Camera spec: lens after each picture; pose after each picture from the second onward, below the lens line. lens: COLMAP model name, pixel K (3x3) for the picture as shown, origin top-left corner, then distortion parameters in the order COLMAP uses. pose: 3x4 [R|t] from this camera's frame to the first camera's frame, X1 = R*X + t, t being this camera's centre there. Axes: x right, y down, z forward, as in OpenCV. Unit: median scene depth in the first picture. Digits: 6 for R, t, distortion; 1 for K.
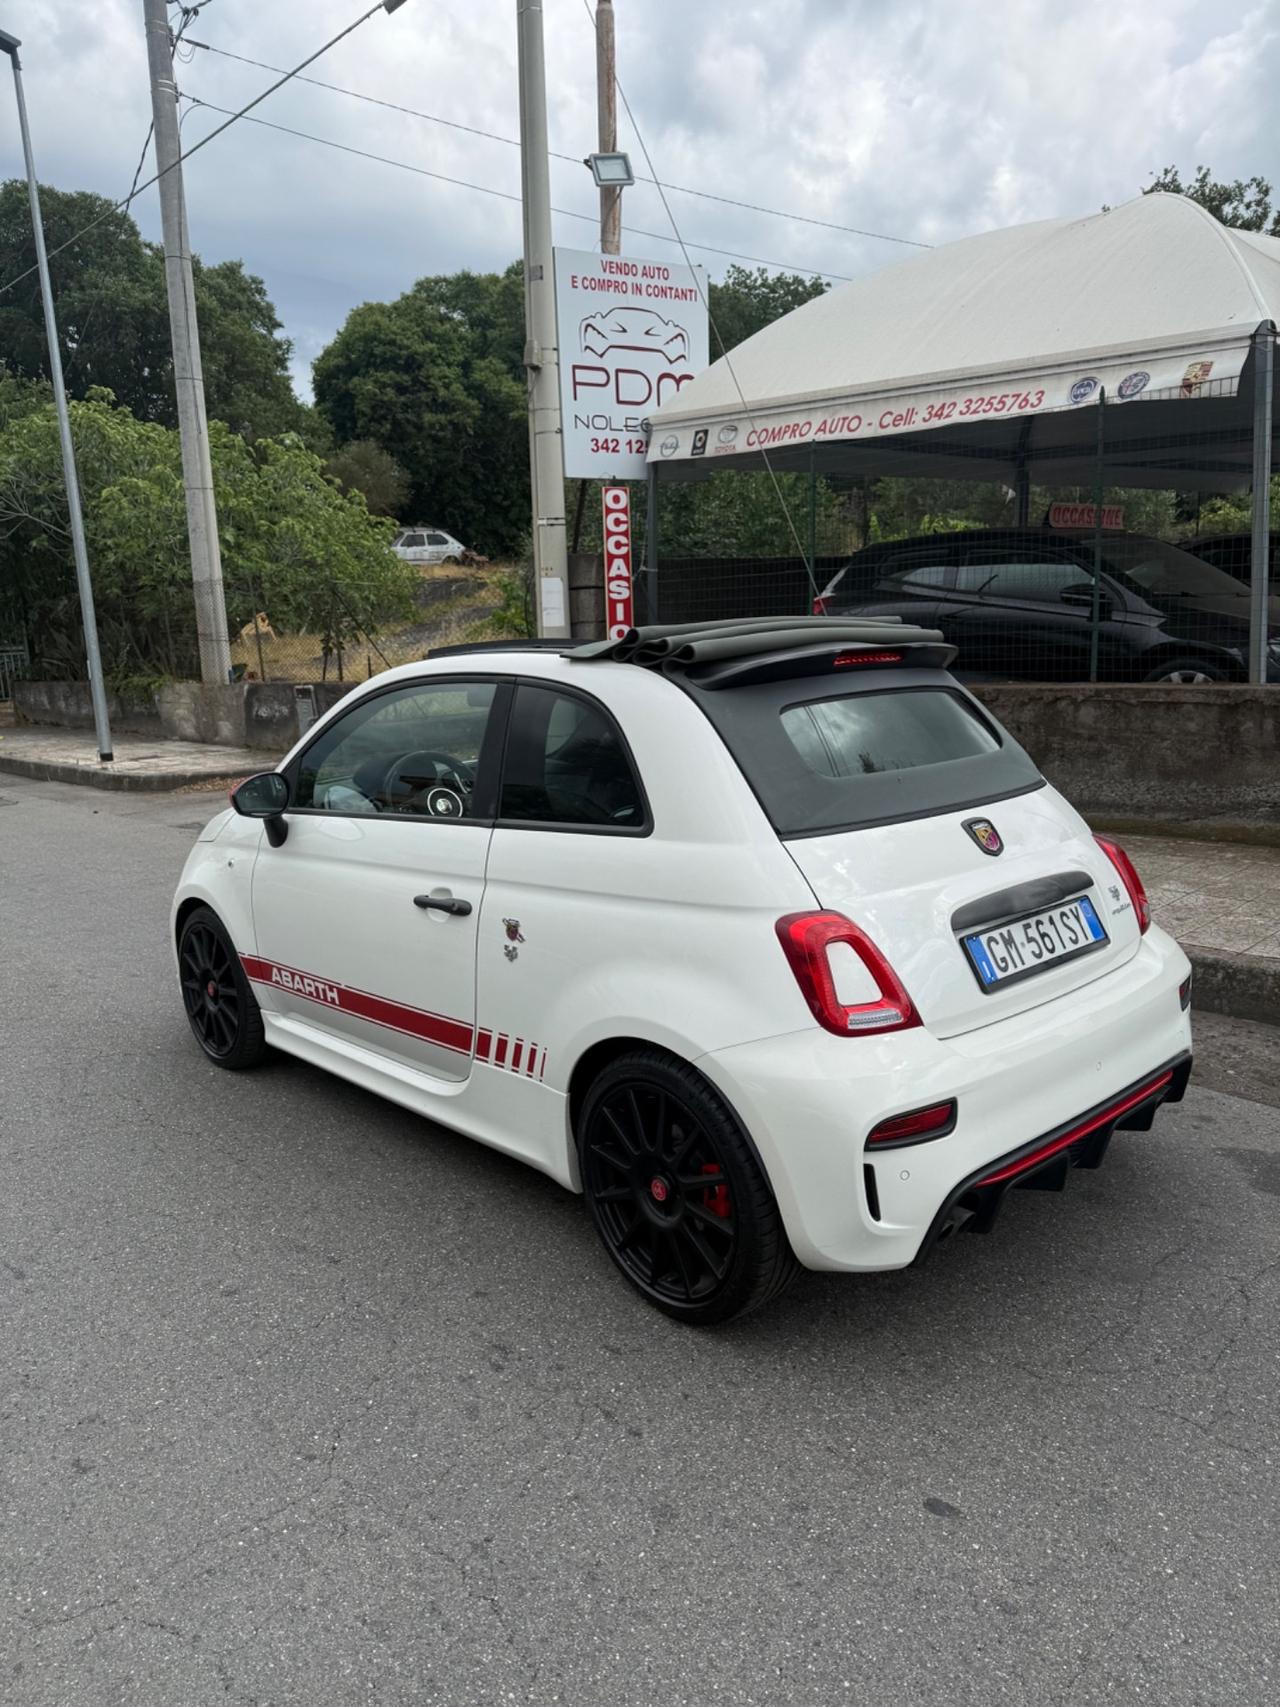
lens RADIAL K [[1191.0, 0, 653.9], [0, 1191.0, 857.2], [0, 0, 1]] dist [0.079226, -0.120177]
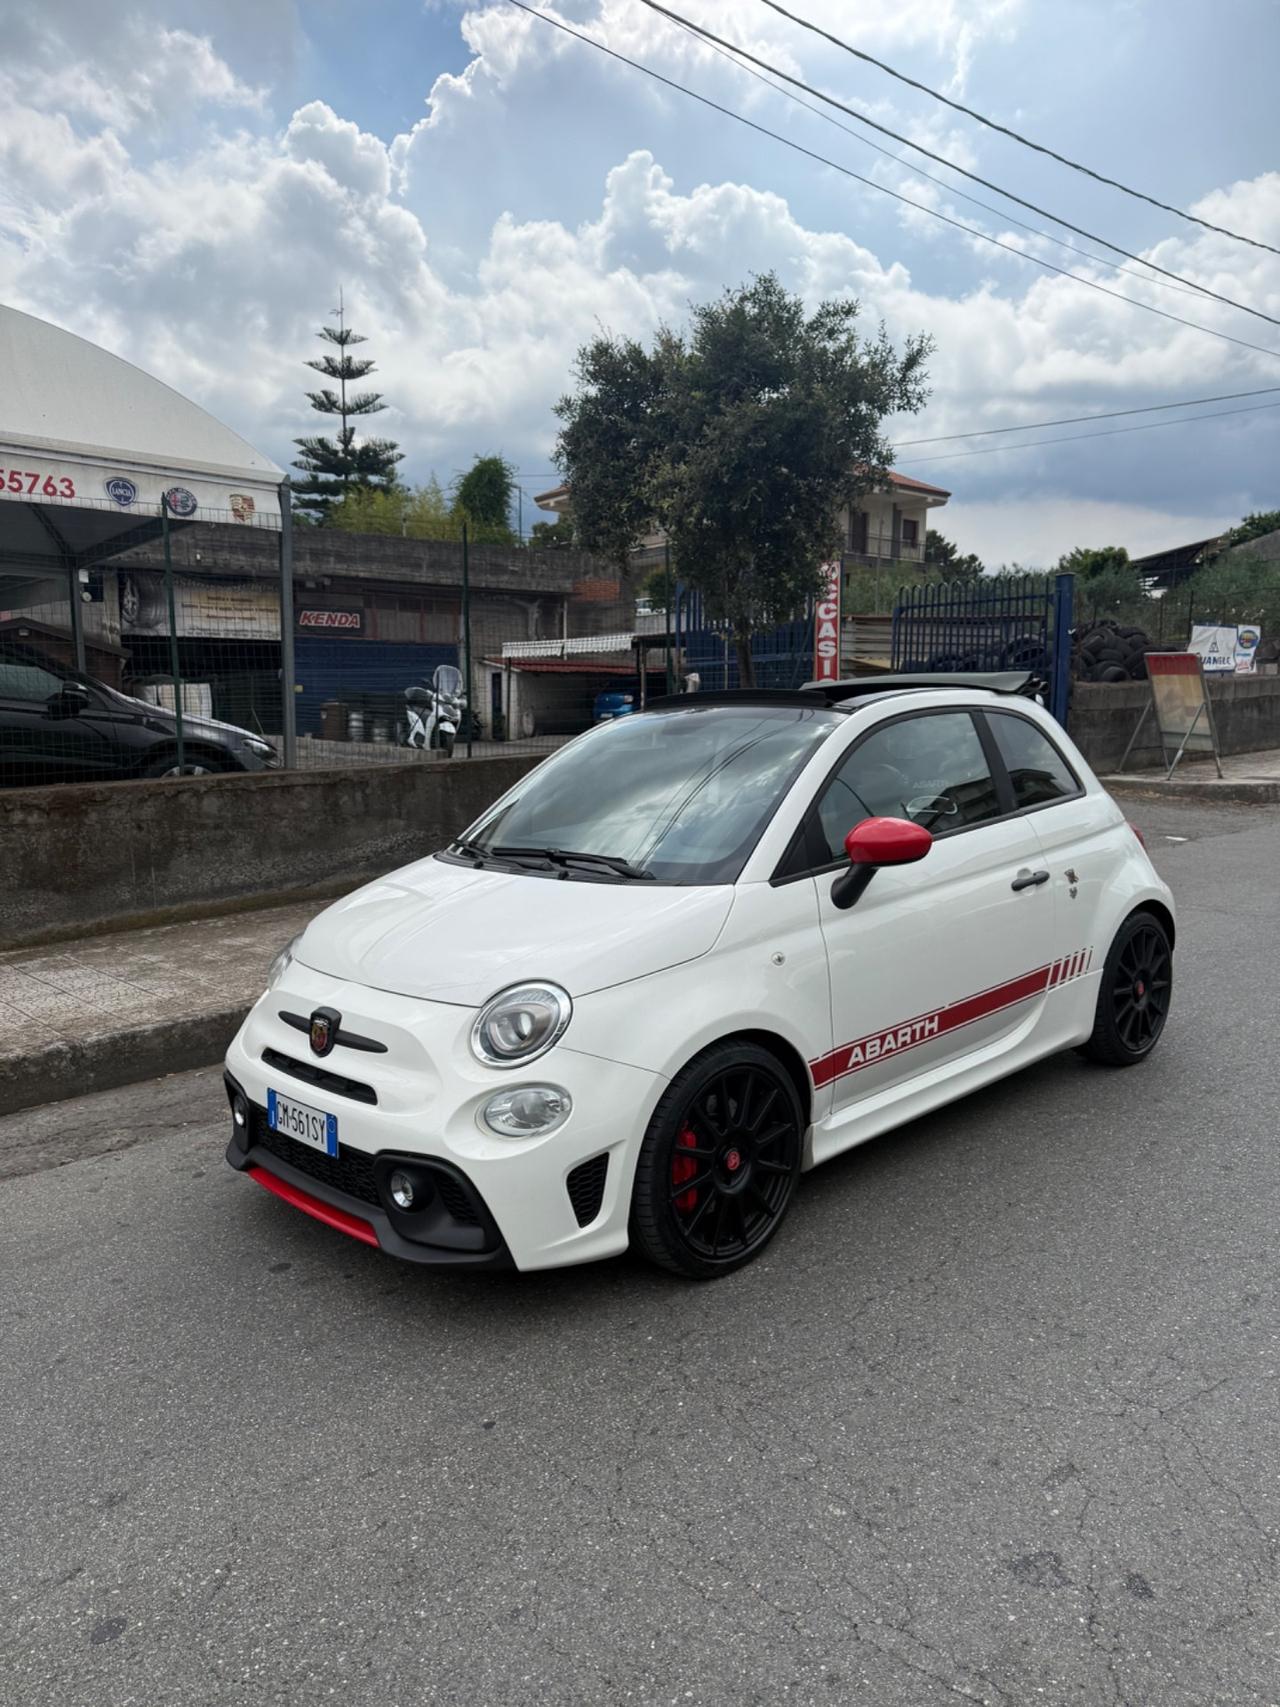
lens RADIAL K [[1210.6, 0, 621.1], [0, 1210.6, 854.4], [0, 0, 1]] dist [0.053111, -0.076431]
pose [[0.001936, -0.090275, 0.995915, -1.033491], [0.218125, 0.971974, 0.087681, -0.139145], [-0.975919, 0.217064, 0.021573, 0.974310]]
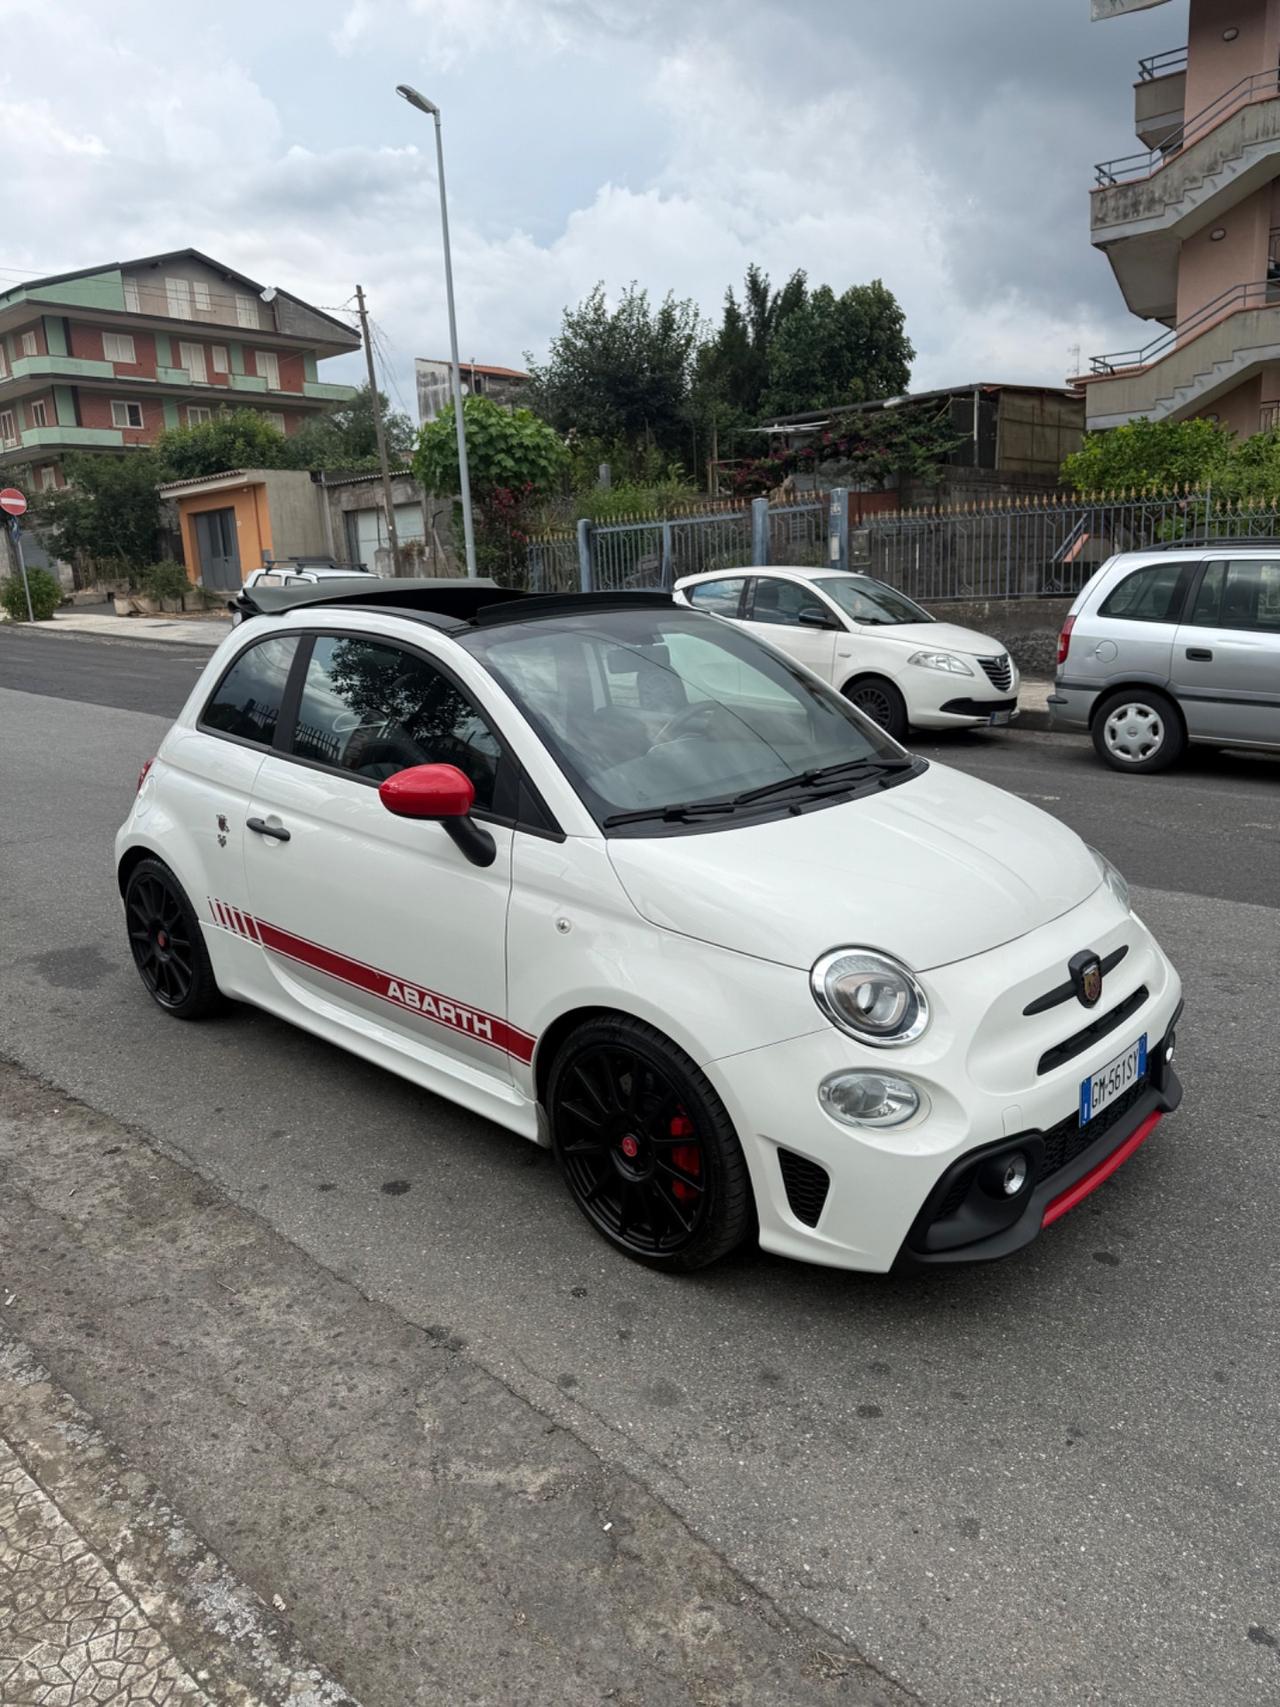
lens RADIAL K [[1204.4, 0, 640.6], [0, 1204.4, 856.6], [0, 0, 1]] dist [0.031899, -0.043752]
pose [[-0.995825, 0.078827, -0.046040, -0.078789], [0.051651, 0.902386, 0.427822, -0.346659], [0.075270, 0.423657, -0.902690, 1.700531]]
